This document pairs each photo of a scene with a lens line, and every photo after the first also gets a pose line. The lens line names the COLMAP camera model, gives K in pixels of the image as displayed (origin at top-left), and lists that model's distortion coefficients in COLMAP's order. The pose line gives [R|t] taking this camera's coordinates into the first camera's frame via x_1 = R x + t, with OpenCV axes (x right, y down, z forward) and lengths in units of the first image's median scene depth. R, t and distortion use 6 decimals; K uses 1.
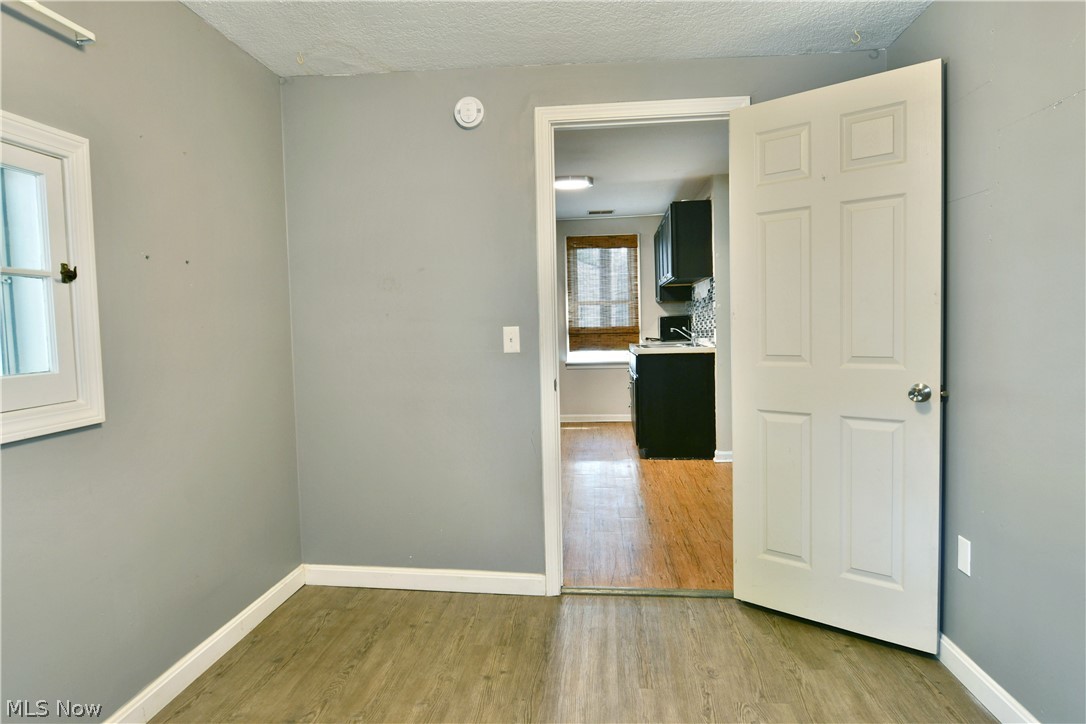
lens RADIAL K [[629.9, 0, 540.5], [0, 629.9, 350.9], [0, 0, 1]] dist [-0.001304, -0.000695]
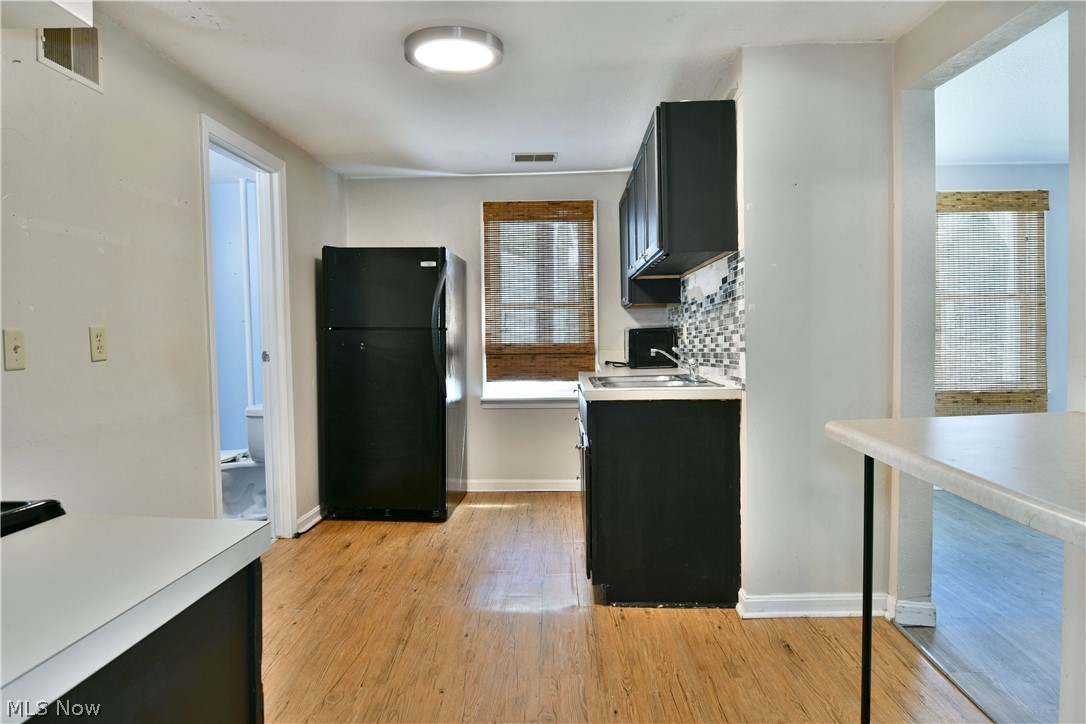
lens RADIAL K [[659.3, 0, 538.6], [0, 659.3, 362.5], [0, 0, 1]] dist [-0.005756, -0.005010]
pose [[0.997621, 0.007786, 0.068492, 0.055013], [-0.007572, 0.999966, -0.003390, -0.017165], [-0.068516, 0.002863, 0.997646, 0.343882]]
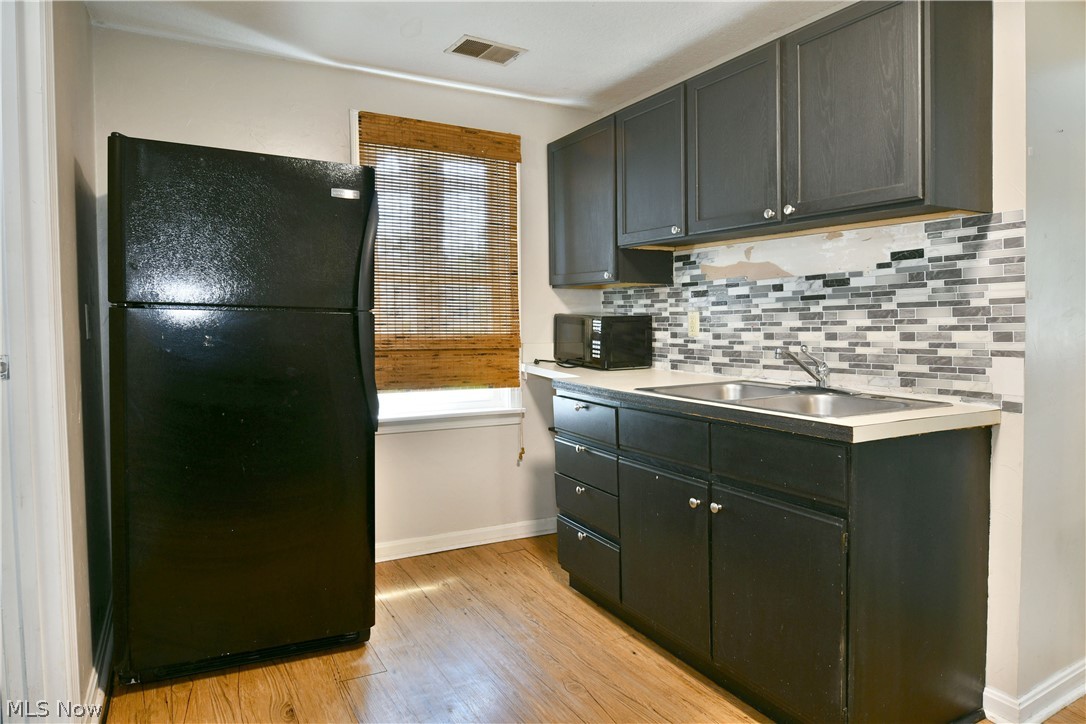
lens RADIAL K [[663.0, 0, 545.6], [0, 663.0, 345.1], [0, 0, 1]] dist [-0.005177, -0.001821]
pose [[0.816275, 0.003731, 0.577652, -0.112264], [0.000602, 0.999973, -0.007310, -0.028423], [-0.577663, 0.006315, 0.816251, 0.607753]]
